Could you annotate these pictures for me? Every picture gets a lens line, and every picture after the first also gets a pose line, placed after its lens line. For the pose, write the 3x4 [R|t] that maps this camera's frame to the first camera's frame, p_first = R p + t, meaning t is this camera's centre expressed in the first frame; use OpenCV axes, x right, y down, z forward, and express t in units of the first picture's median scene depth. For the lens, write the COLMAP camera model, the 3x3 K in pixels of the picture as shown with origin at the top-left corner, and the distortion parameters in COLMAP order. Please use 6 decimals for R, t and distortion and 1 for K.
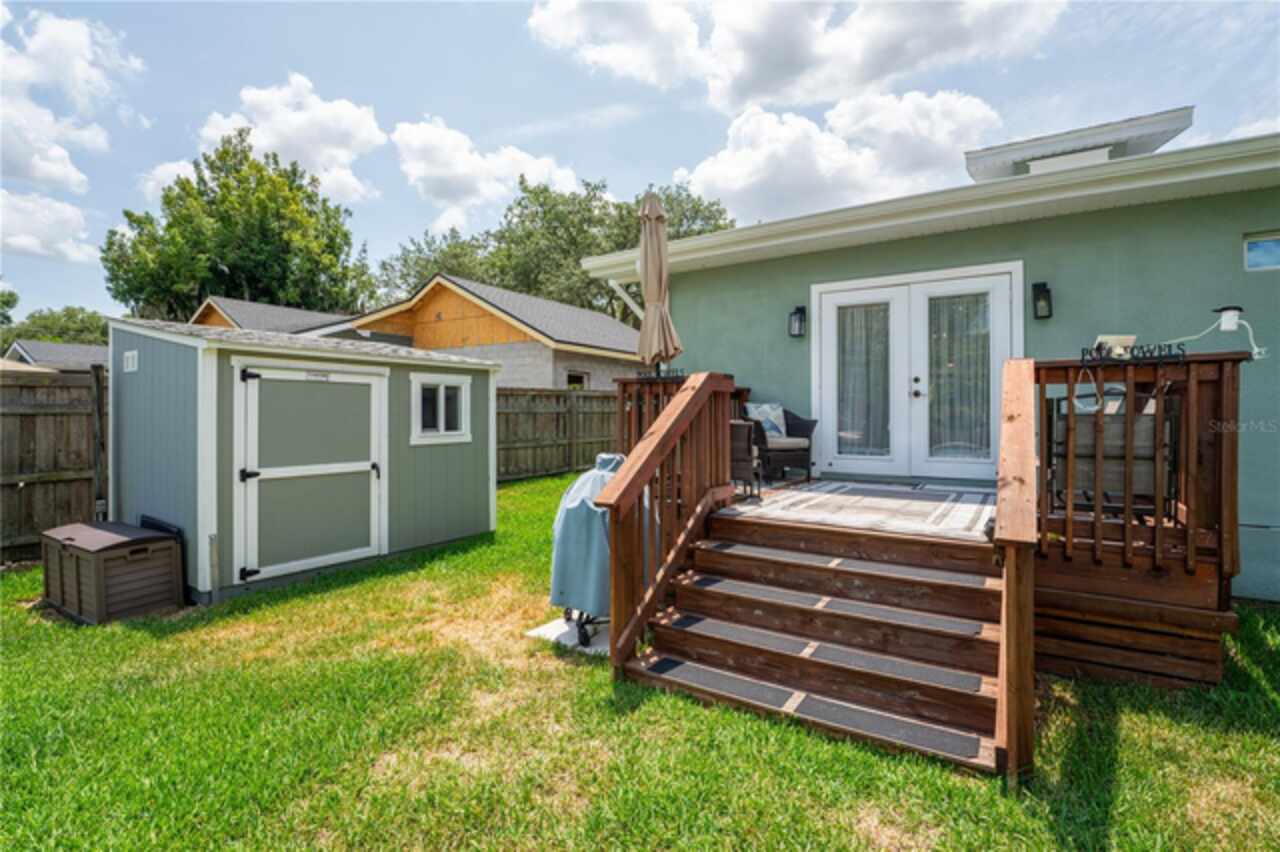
lens RADIAL K [[598.2, 0, 643.4], [0, 598.2, 401.8], [0, 0, 1]] dist [0.003700, 0.000310]
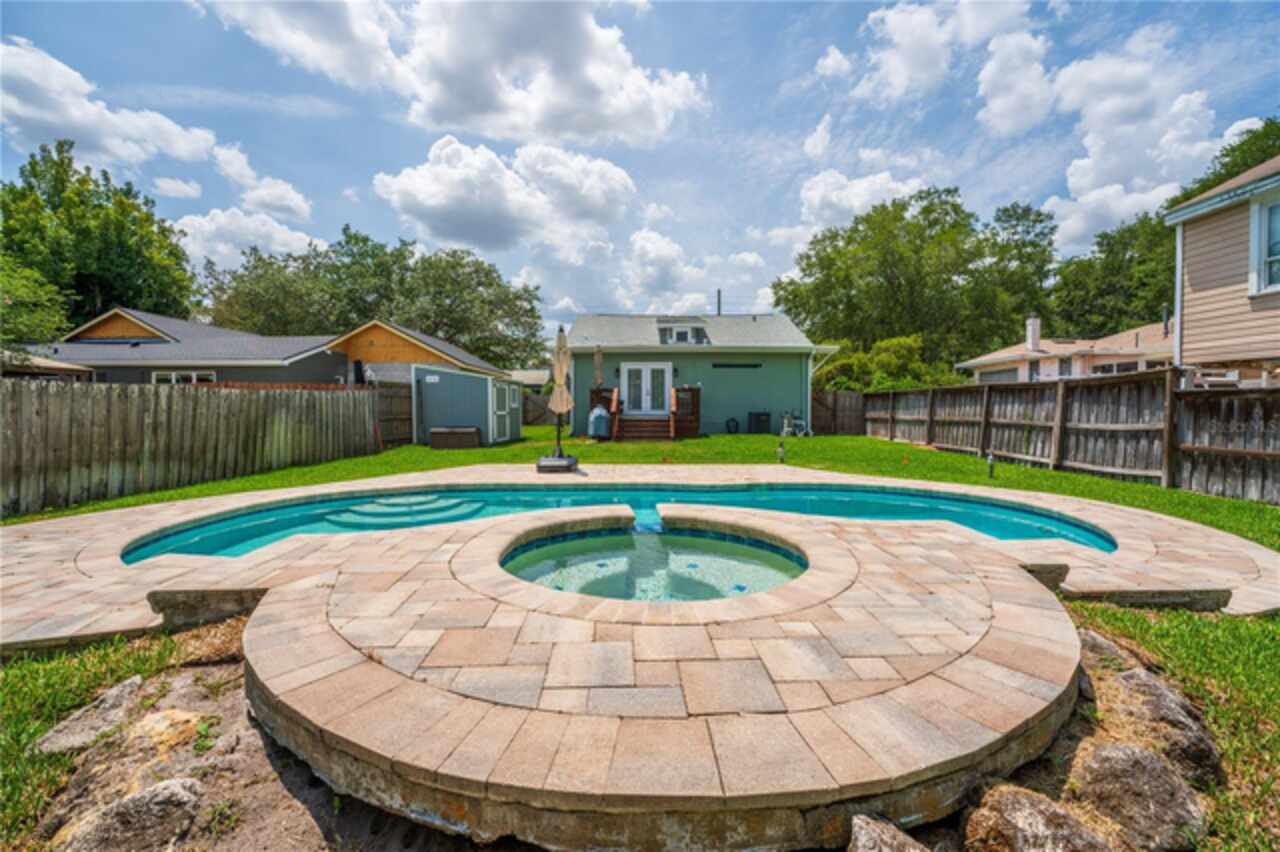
lens RADIAL K [[537.6, 0, 652.4], [0, 537.6, 404.8], [0, 0, 1]] dist [-0.021137, 0.000102]
pose [[0.844738, 0.004796, 0.535158, -0.274011], [-0.009824, 0.999930, 0.006546, 0.006725], [-0.535090, -0.010787, 0.844726, -0.386233]]
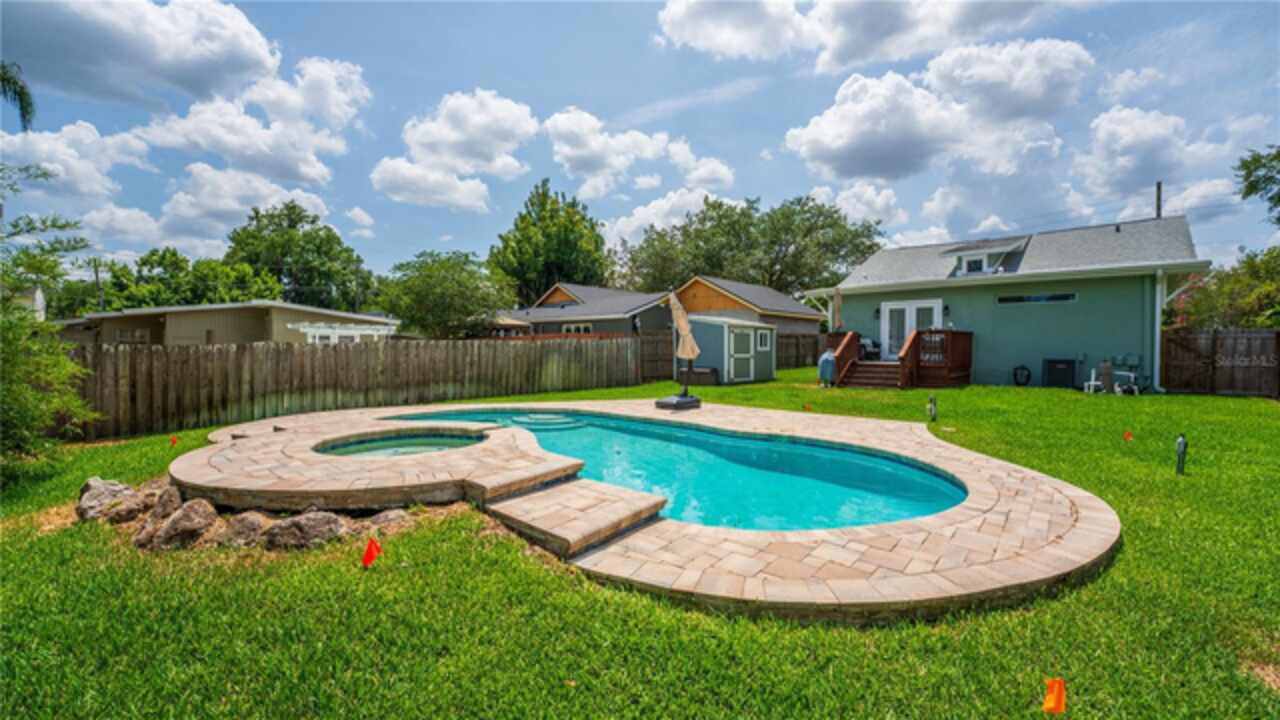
lens RADIAL K [[539.4, 0, 632.6], [0, 539.4, 332.6], [0, 0, 1]] dist [-0.026030, 0.000371]
pose [[0.976852, -0.002786, -0.213899, -0.091703], [0.001153, 0.999969, -0.007760, -0.002115], [0.213914, 0.007334, 0.976825, -0.469442]]
